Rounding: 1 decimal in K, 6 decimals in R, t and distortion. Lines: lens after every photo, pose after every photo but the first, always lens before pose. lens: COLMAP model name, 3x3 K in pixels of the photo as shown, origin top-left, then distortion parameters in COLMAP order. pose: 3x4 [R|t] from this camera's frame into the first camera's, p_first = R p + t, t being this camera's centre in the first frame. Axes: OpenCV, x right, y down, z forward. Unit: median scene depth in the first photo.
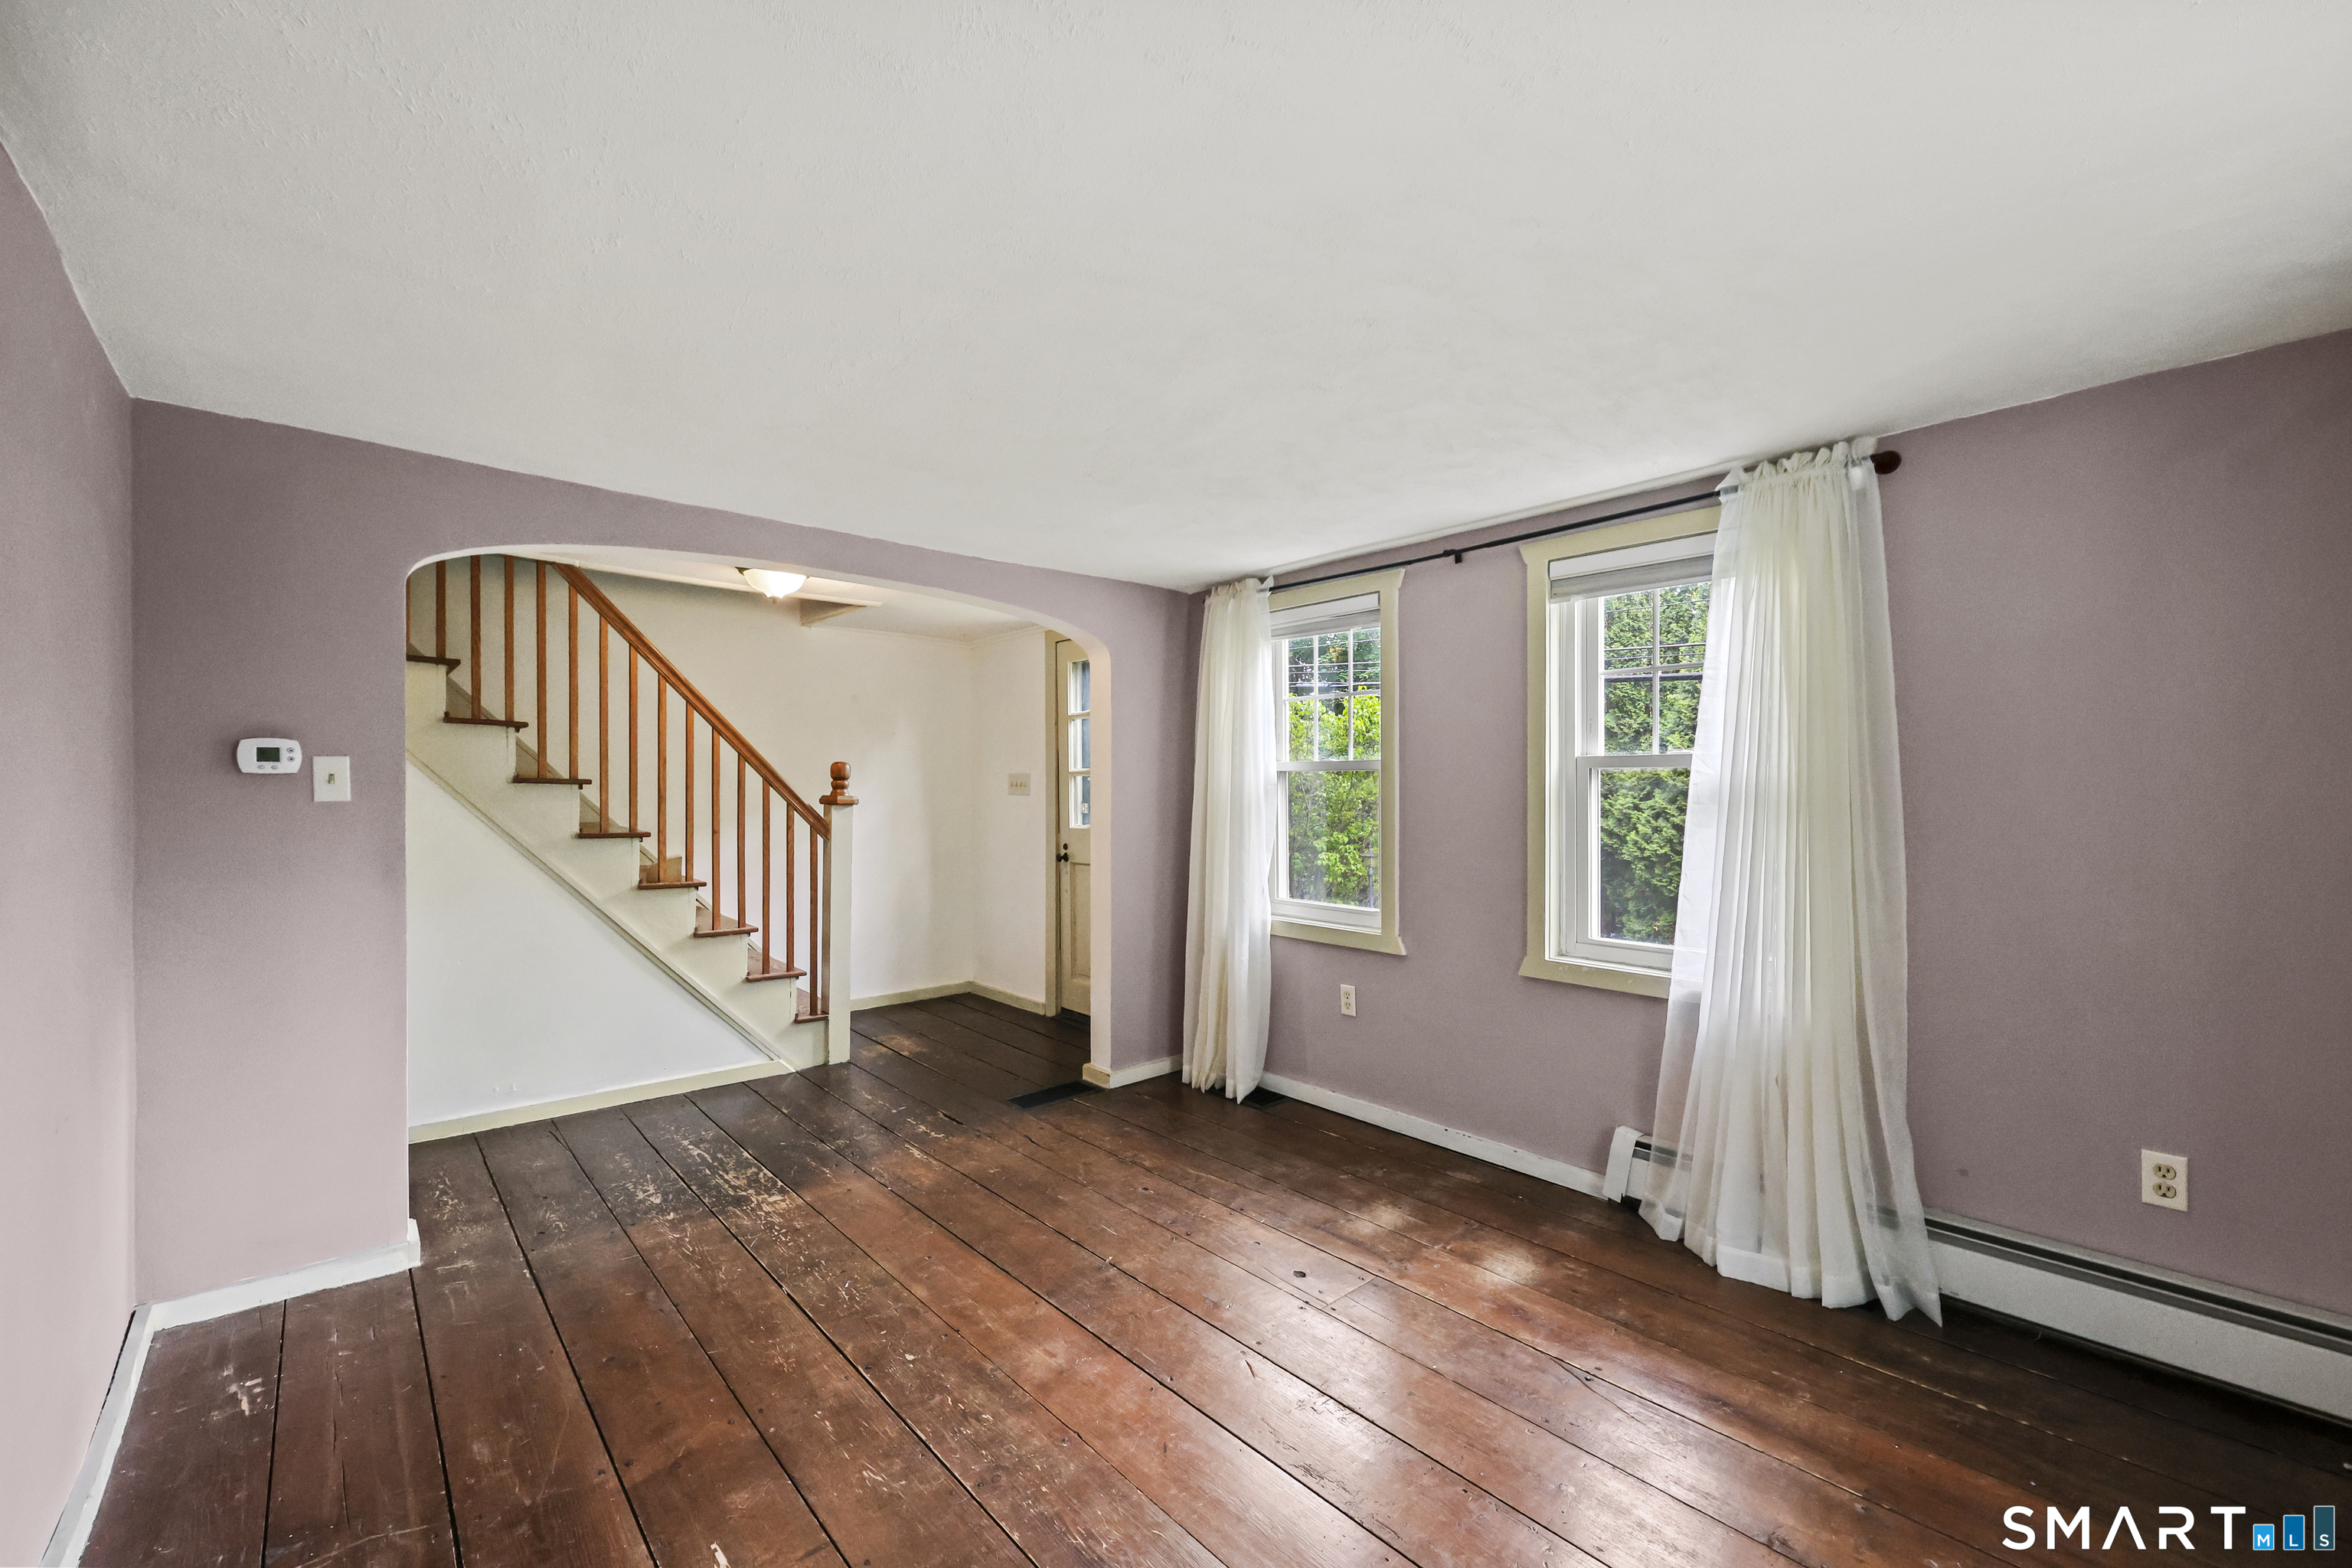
lens RADIAL K [[962.8, 0, 1162.6], [0, 962.8, 792.0], [0, 0, 1]] dist [0.000394, 0.000020]
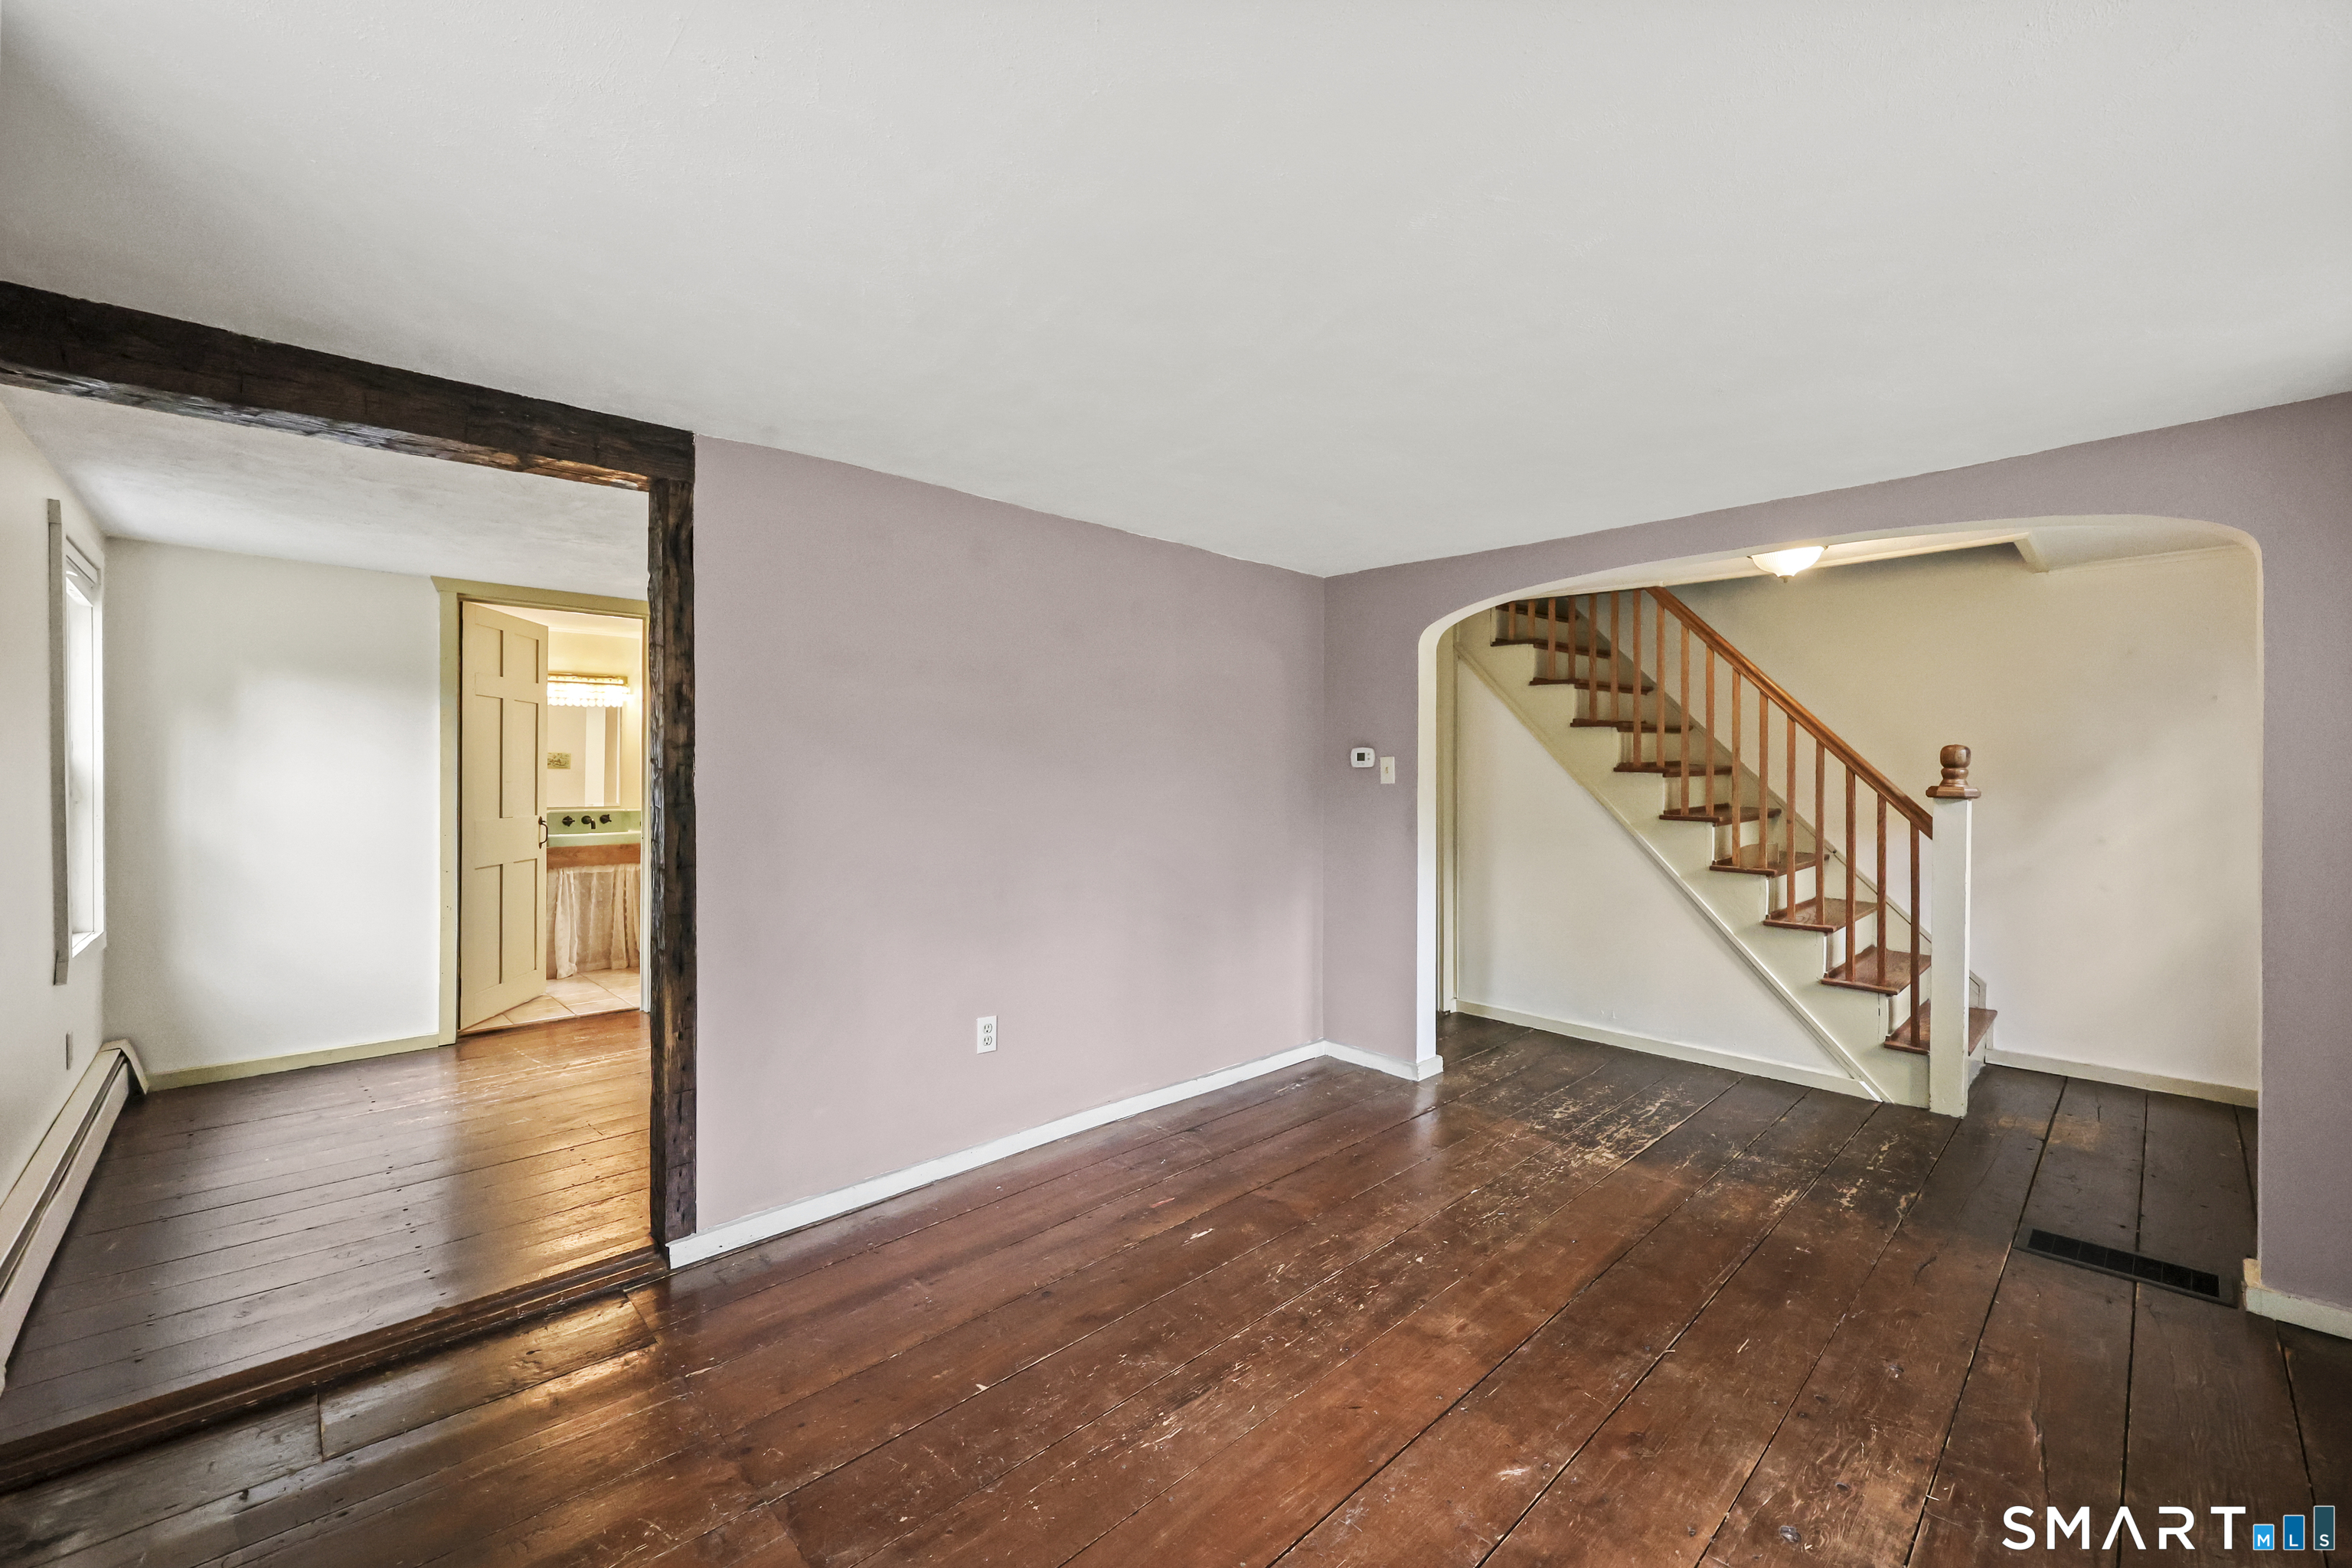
lens RADIAL K [[946.7, 0, 1201.6], [0, 946.7, 773.8], [0, 0, 1]] dist [0.000409, -0.000019]
pose [[0.055911, 0.001200, -0.998435, 0.478072], [-0.007017, 0.999975, 0.000809, -0.003929], [0.998411, 0.006961, 0.055918, 0.361030]]
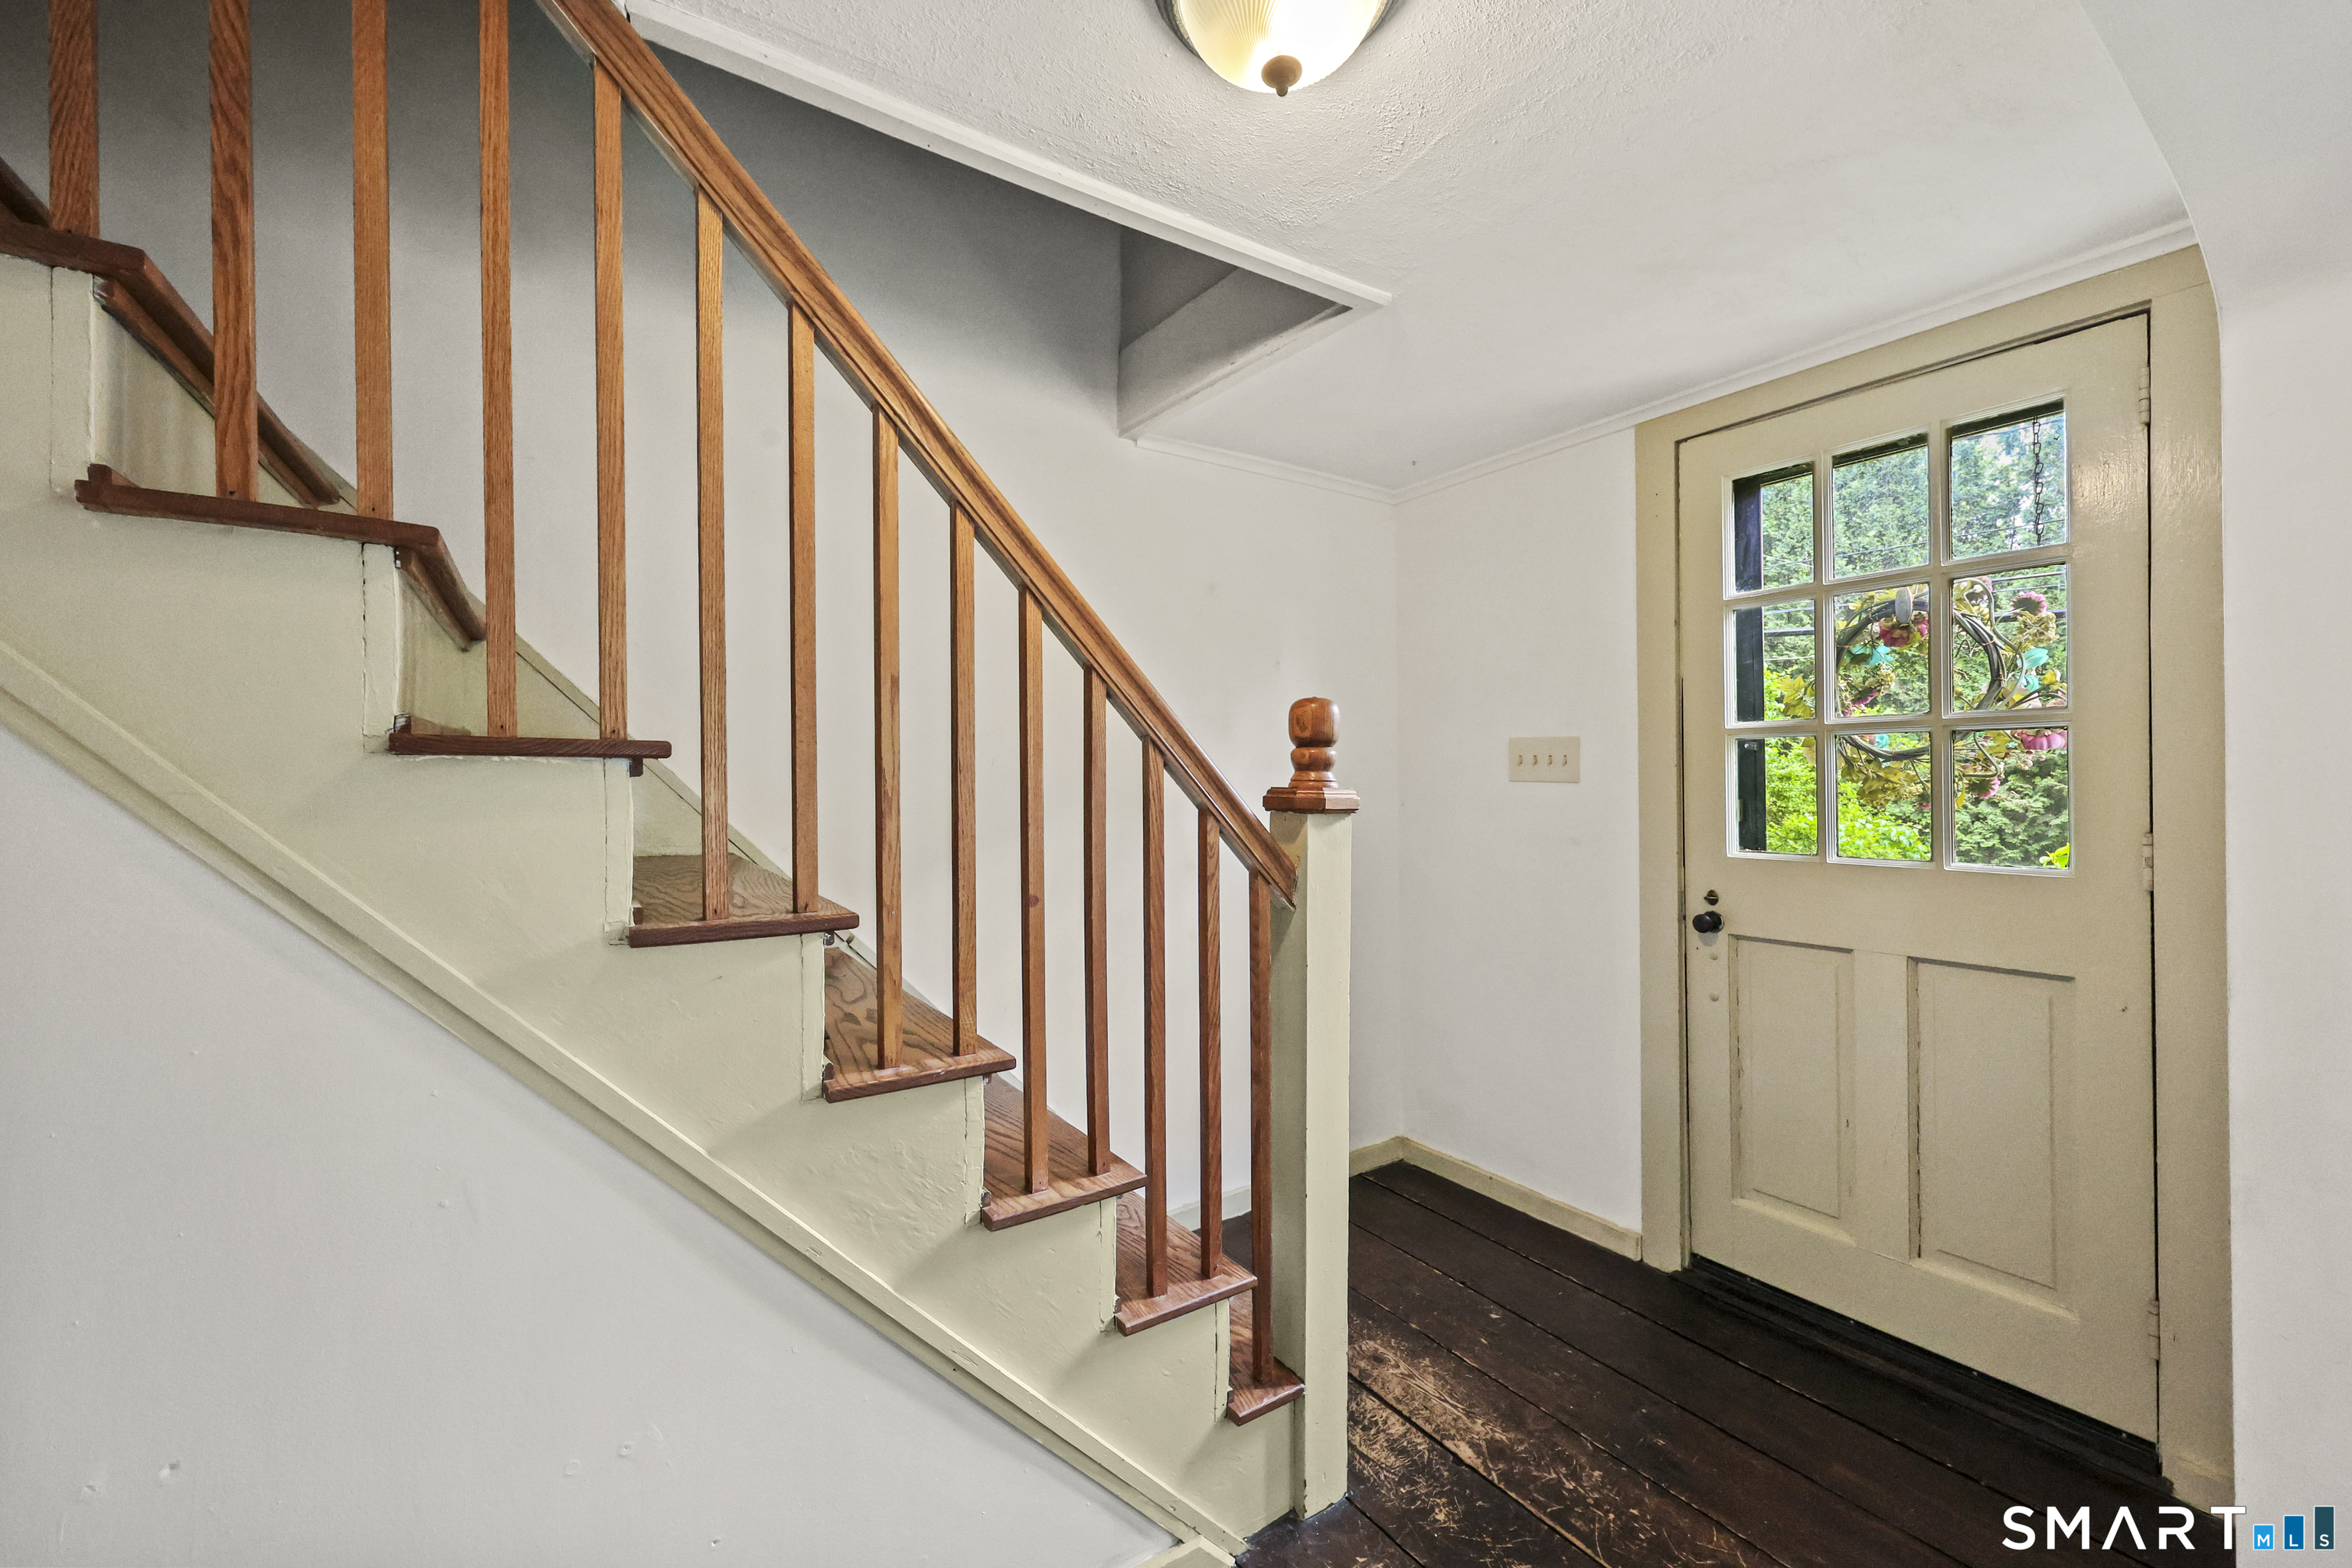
lens RADIAL K [[914.5, 0, 1158.9], [0, 914.5, 763.1], [0, 0, 1]] dist [0.000758, 0.000159]
pose [[0.994040, -0.007447, -0.108762, -0.398317], [0.006028, 0.999893, -0.013365, -0.001756], [0.108850, 0.012629, 0.993978, 0.709051]]
